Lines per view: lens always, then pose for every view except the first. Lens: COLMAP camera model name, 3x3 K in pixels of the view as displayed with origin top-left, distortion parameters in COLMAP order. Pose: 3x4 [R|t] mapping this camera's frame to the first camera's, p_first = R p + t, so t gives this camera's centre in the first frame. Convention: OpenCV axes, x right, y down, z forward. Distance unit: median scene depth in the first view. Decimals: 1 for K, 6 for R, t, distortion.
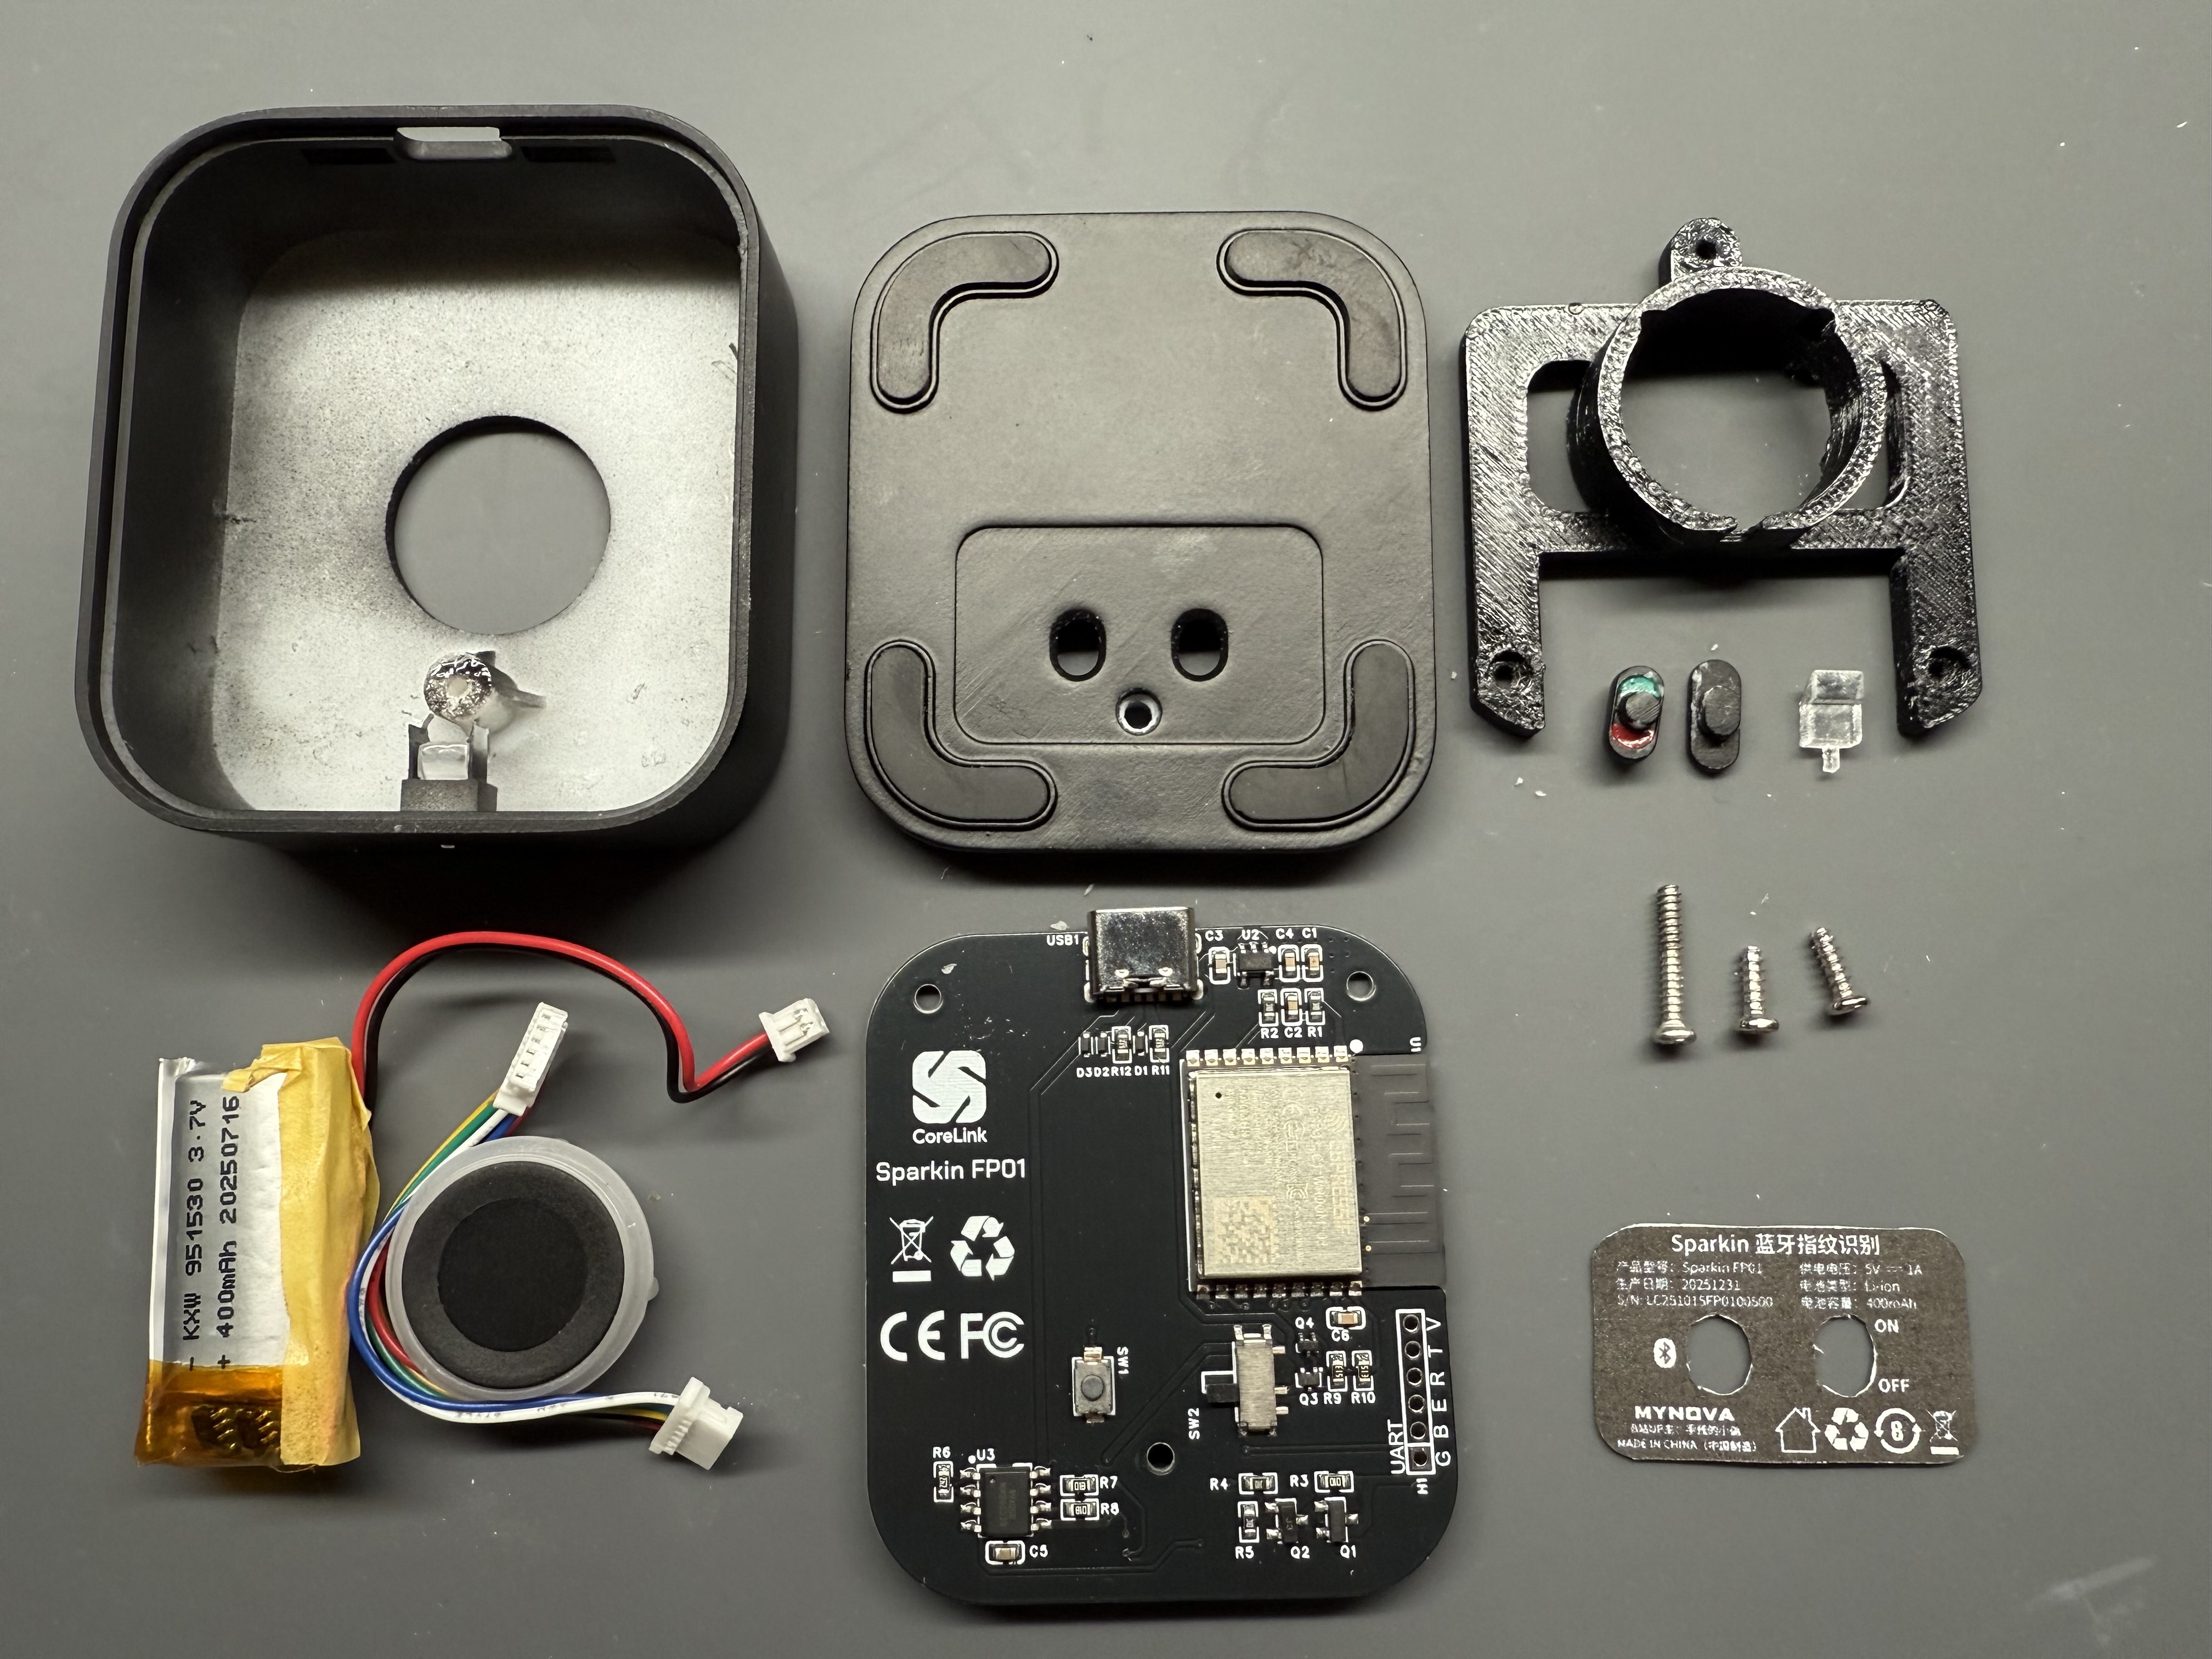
lens RADIAL K [[1545.6, 0, 1106.0], [0, 1545.6, 829.5], [0, 0, 1]] dist [0.003641, 0.002116]
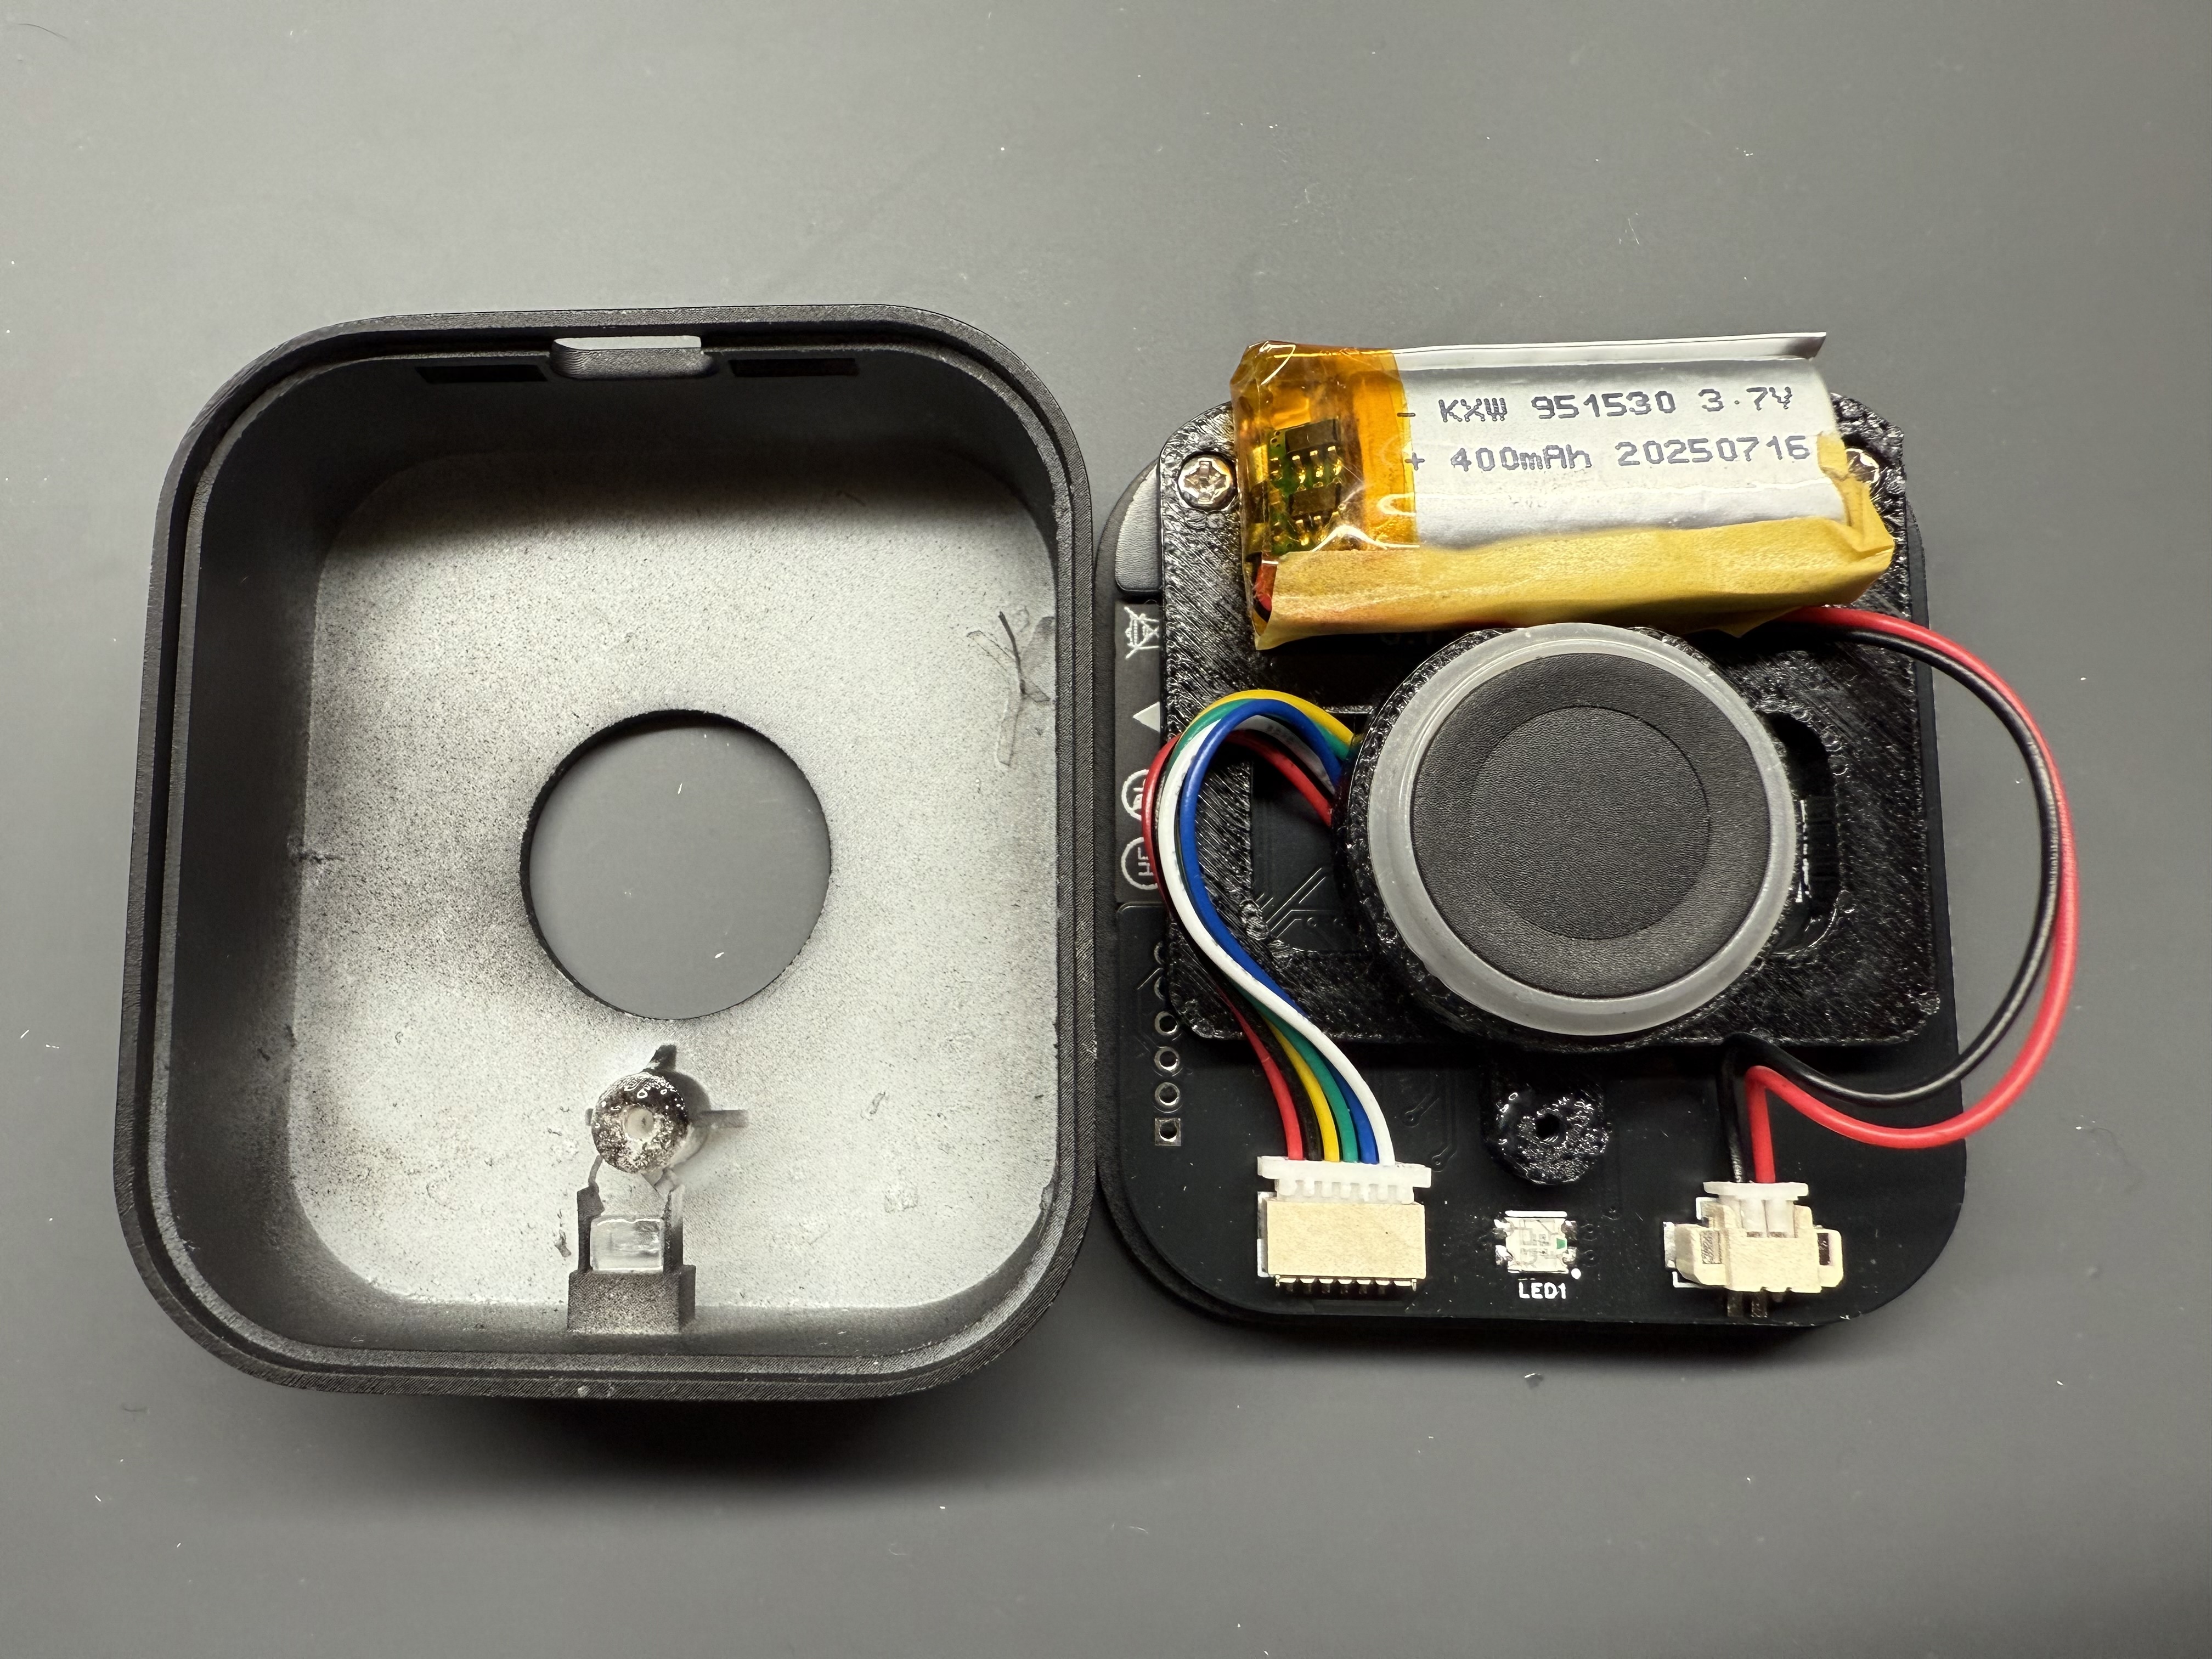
lens RADIAL K [[1558.7, 0, 1020.9], [0, 1558.7, 830.1], [0, 0, 1]] dist [-0.002487, -0.001942]
pose [[0.999559, -0.008569, -0.028416, -0.211810], [0.008469, 0.999958, -0.003608, -0.209368], [0.028446, 0.003365, 0.999590, 0.279623]]
